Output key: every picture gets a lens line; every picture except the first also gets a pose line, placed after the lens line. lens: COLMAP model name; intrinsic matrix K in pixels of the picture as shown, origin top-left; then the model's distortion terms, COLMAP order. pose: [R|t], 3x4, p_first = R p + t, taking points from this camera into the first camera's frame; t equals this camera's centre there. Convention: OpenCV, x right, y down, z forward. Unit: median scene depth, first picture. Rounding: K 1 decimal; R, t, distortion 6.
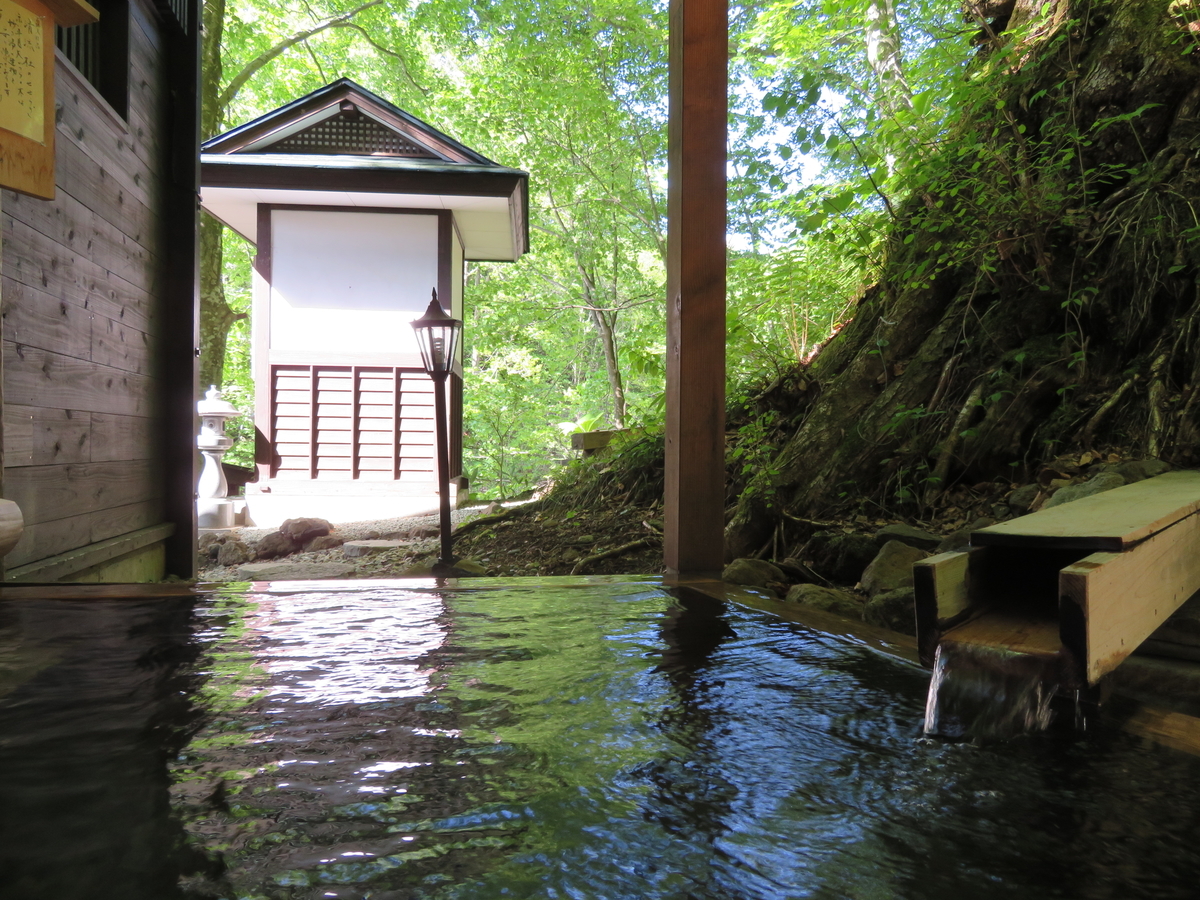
lens RADIAL K [[864.6, 0, 597.0], [0, 864.6, 451.0], [0, 0, 1]] dist [0.003433, 0.002920]
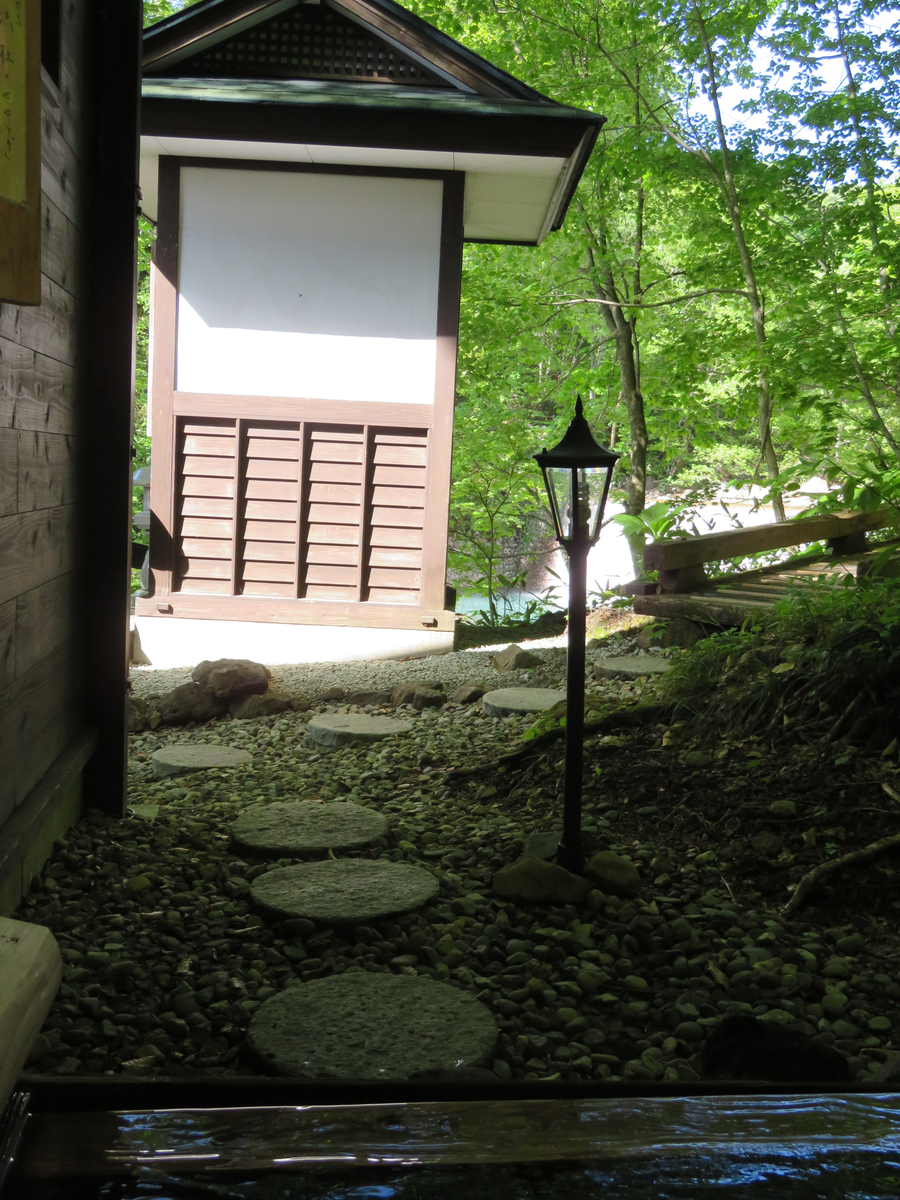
lens RADIAL K [[1273.9, 0, 451.2], [0, 1273.9, 598.7], [0, 0, 1]] dist [0.018399, 0.000000]
pose [[0.996430, 0.044958, -0.071452, -0.100052], [-0.037831, 0.994453, 0.098147, -0.064978], [0.075469, -0.095093, 0.992604, 0.064669]]
